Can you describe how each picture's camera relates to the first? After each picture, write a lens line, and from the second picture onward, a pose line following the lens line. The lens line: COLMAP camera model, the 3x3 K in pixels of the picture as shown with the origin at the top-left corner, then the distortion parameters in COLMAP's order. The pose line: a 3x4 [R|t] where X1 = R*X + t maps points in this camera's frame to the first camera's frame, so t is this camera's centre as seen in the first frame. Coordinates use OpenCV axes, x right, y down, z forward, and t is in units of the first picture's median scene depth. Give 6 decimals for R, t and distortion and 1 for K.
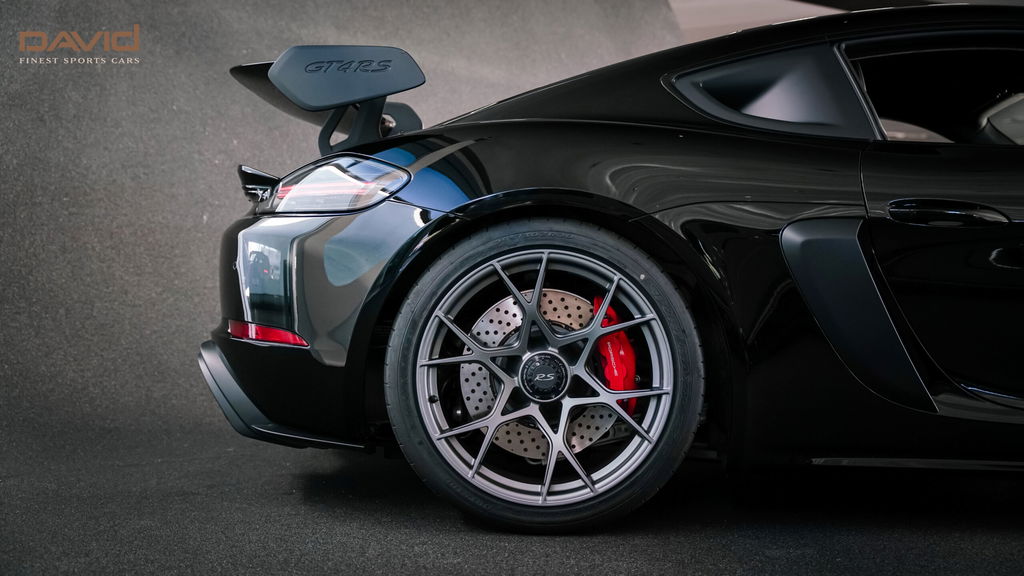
lens RADIAL K [[1152.0, 0, 512.0], [0, 1152.0, 288.0], [0, 0, 1]] dist [0.005615, 0.029679]
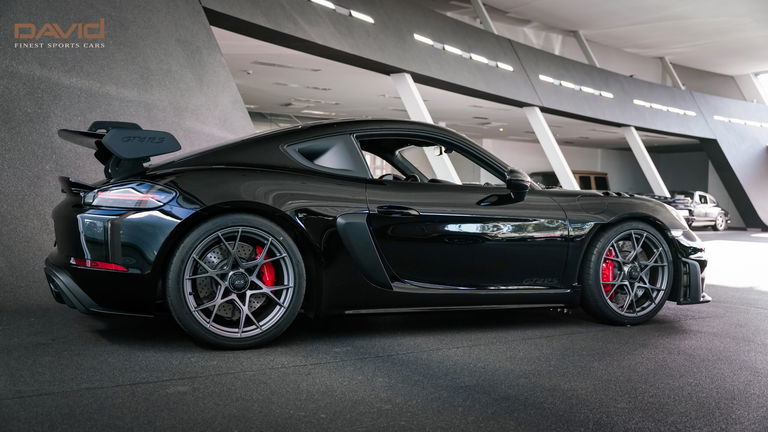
lens RADIAL K [[750.1, 0, 384.0], [0, 750.1, 216.0], [0, 0, 1]] dist [-0.003186, 0.005326]
pose [[0.912442, -0.001069, 0.409205, -0.321473], [-0.013374, 0.999385, 0.032431, -0.107373], [-0.408988, -0.035064, 0.911866, -0.482971]]
